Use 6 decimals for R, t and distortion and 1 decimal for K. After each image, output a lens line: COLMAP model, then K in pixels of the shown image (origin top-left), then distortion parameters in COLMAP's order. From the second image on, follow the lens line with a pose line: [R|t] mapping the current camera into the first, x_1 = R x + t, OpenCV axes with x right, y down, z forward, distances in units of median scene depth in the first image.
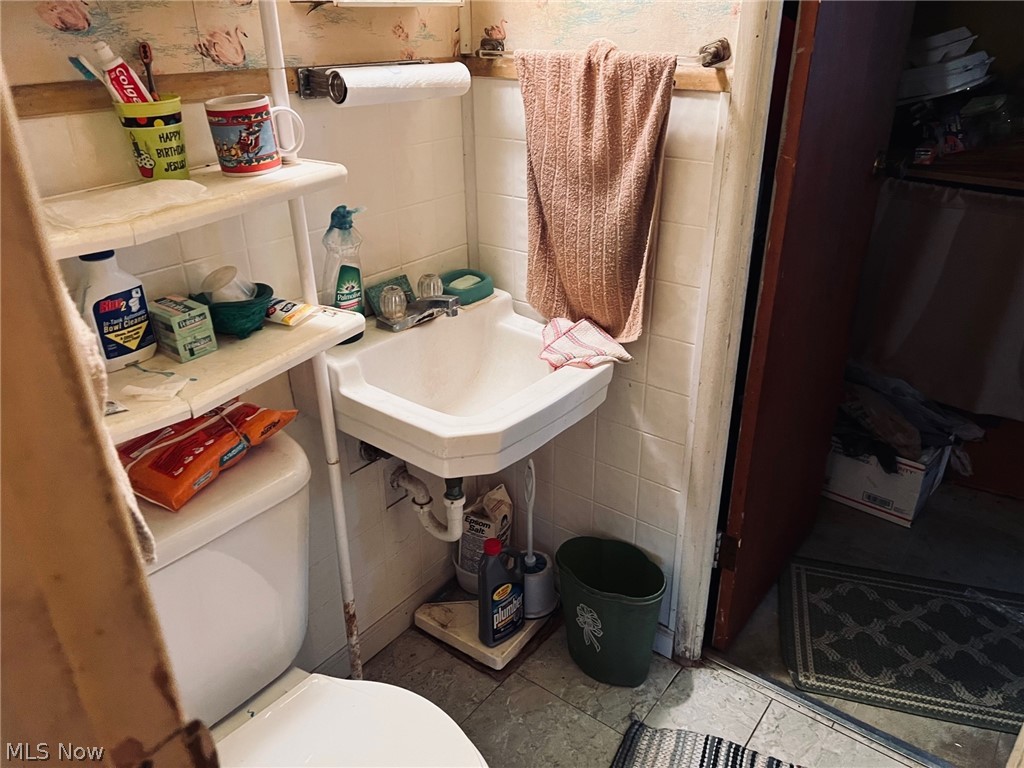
lens RADIAL K [[763.7, 0, 513.6], [0, 763.7, 384.1], [0, 0, 1]] dist [-0.002396, -0.001749]
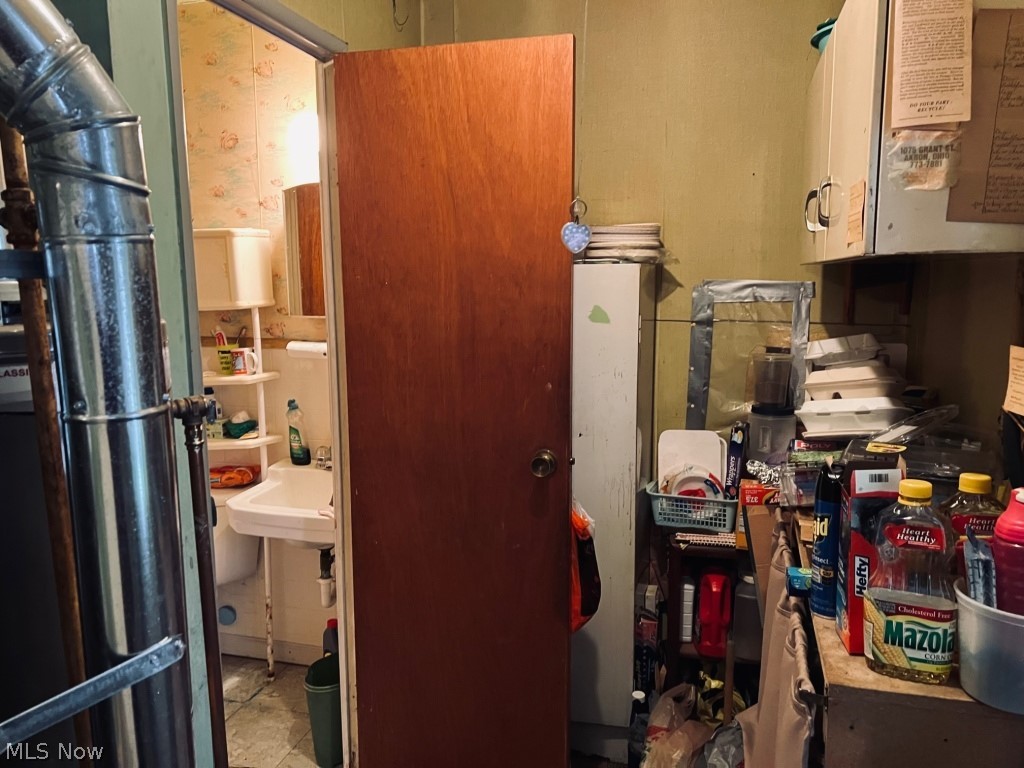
lens RADIAL K [[763.7, 0, 512.3], [0, 763.7, 386.0], [0, 0, 1]] dist [-0.002396, -0.001749]
pose [[0.399162, 0.149598, -0.904594, 2.205743], [-0.410449, 0.911377, -0.030395, -0.506509], [0.819879, 0.383422, 0.425189, 0.626424]]
